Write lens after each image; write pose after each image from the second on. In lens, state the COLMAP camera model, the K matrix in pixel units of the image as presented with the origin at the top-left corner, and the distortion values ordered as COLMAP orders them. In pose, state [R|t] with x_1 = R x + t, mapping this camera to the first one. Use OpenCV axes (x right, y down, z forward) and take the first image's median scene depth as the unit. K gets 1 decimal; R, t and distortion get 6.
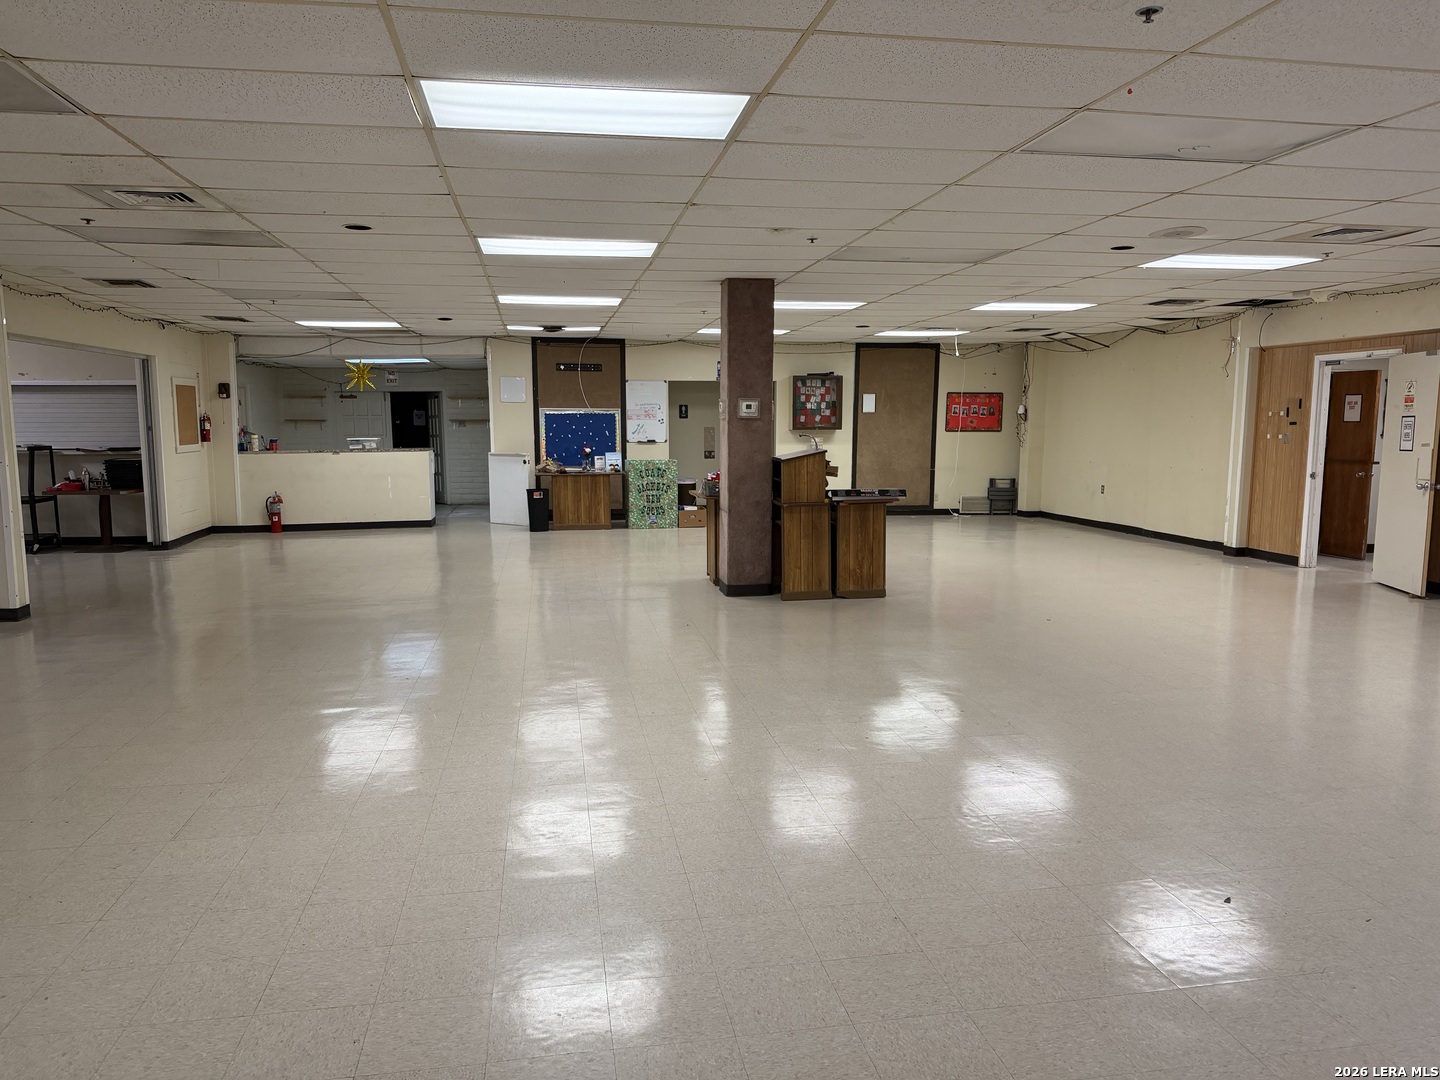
lens RADIAL K [[1006.7, 0, 711.7], [0, 1006.7, 551.3], [0, 0, 1]] dist [0.054460, -0.066163]
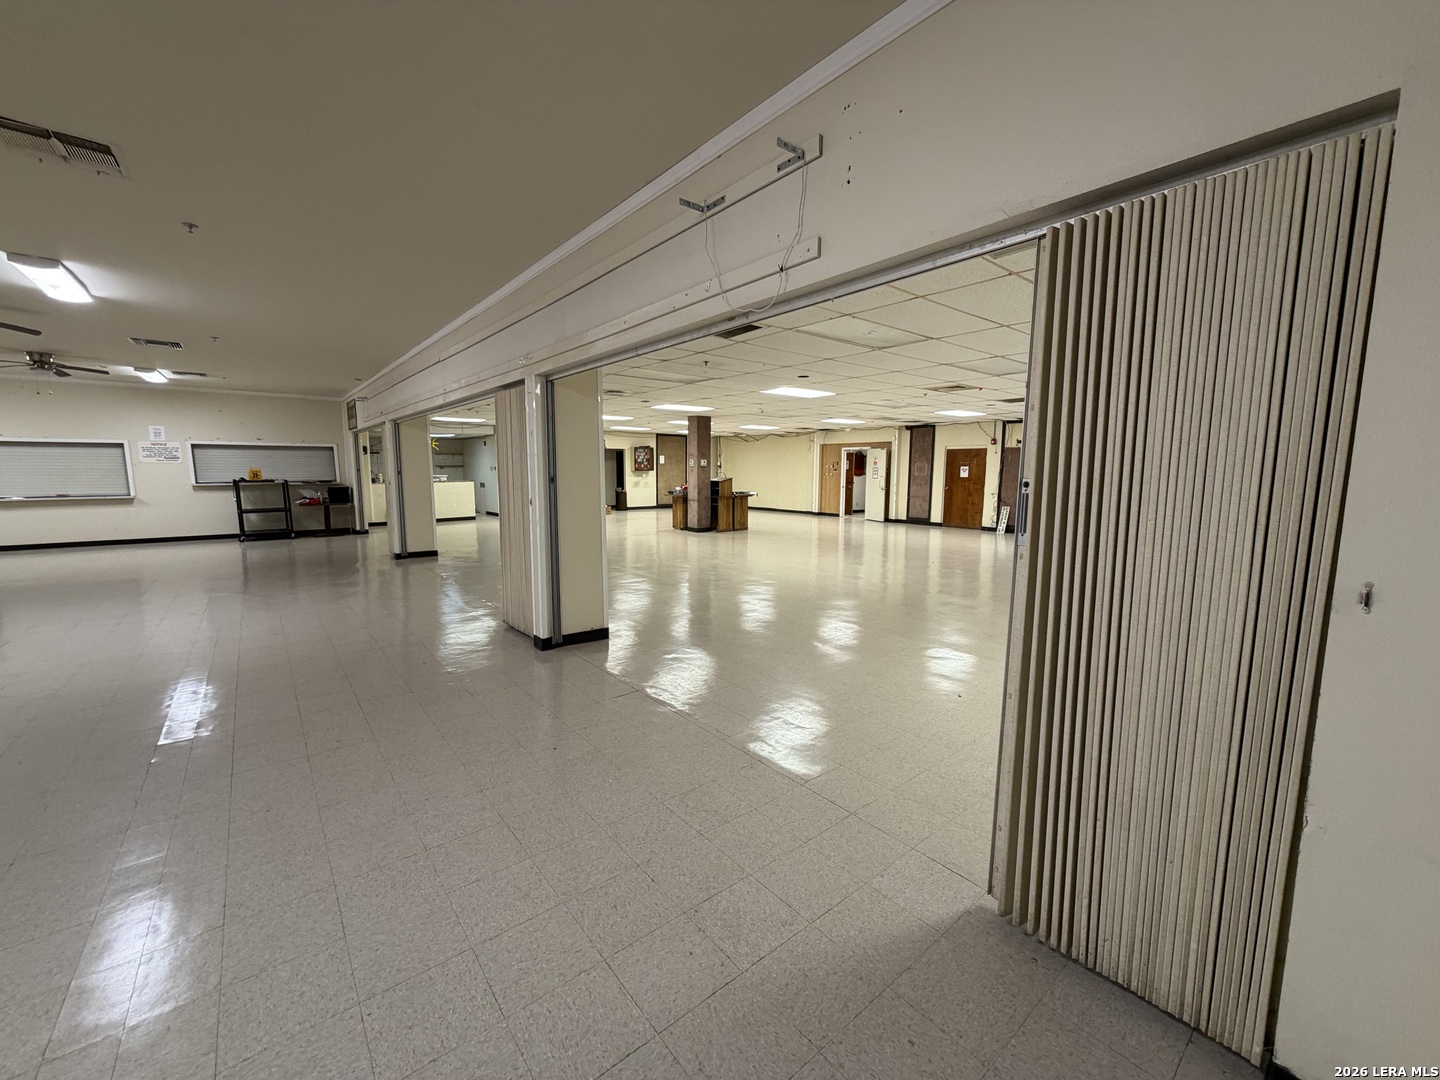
lens RADIAL K [[573.6, 0, 726.3], [0, 573.6, 537.7], [0, 0, 1]] dist [-0.000669, 0.001010]
pose [[0.866366, -0.056383, 0.496217, -0.425913], [0.057894, 0.998246, 0.012347, 0.027182], [-0.496043, 0.018031, 0.868111, -0.235764]]
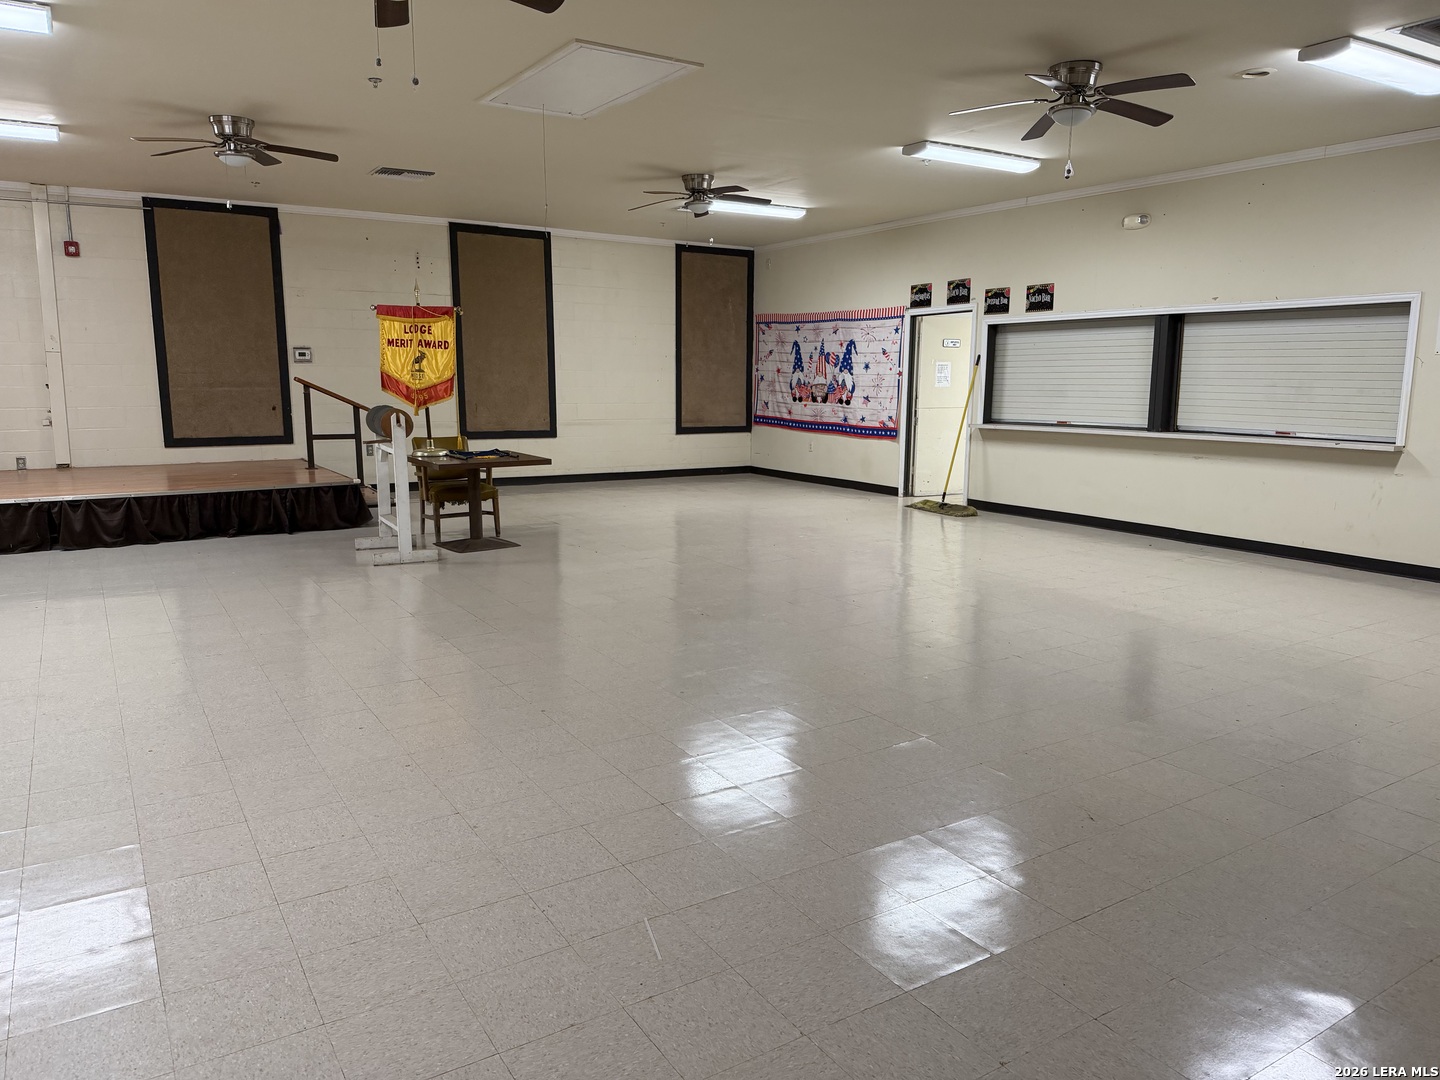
lens RADIAL K [[1006.7, 0, 719.5], [0, 1006.7, 558.8], [0, 0, 1]] dist [0.054460, -0.066163]
pose [[0.377805, 0.171595, -0.909845, -0.388454], [-0.118761, 0.983540, 0.136180, -0.041888], [0.918237, 0.056605, 0.391965, 0.345855]]
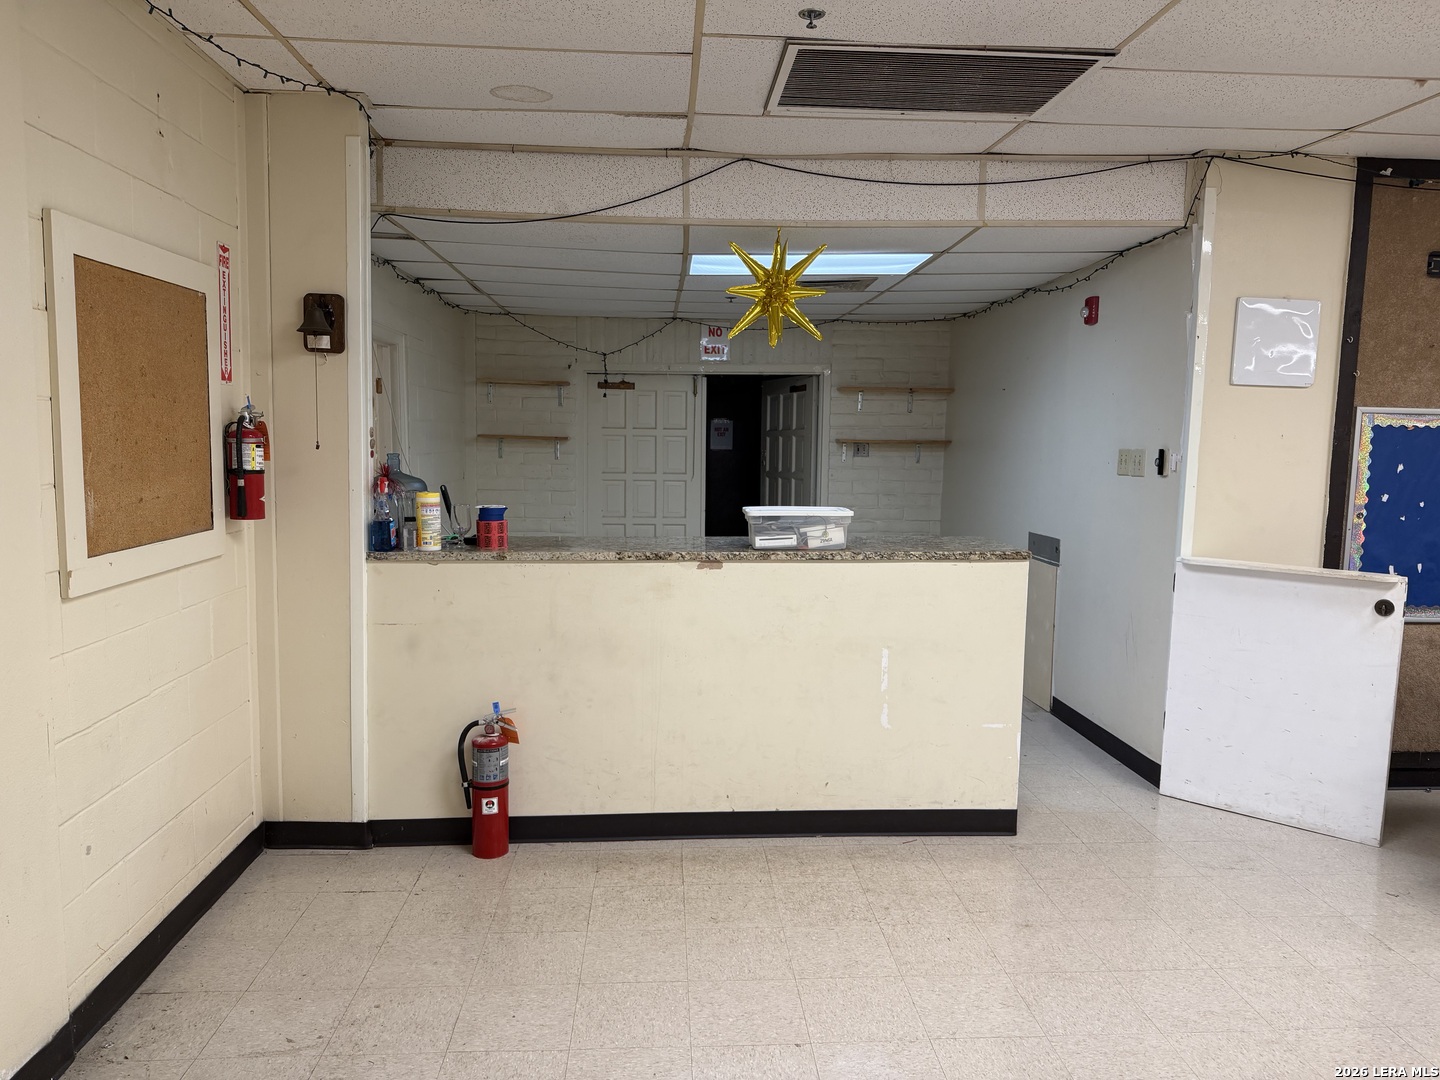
lens RADIAL K [[1006.7, 0, 717.4], [0, 1006.7, 553.0], [0, 0, 1]] dist [0.054460, -0.066163]
pose [[0.993751, 0.028546, -0.107909, -0.341570], [-0.030322, 0.999430, -0.014852, -0.096042], [0.107423, 0.018031, 0.994050, 0.735731]]
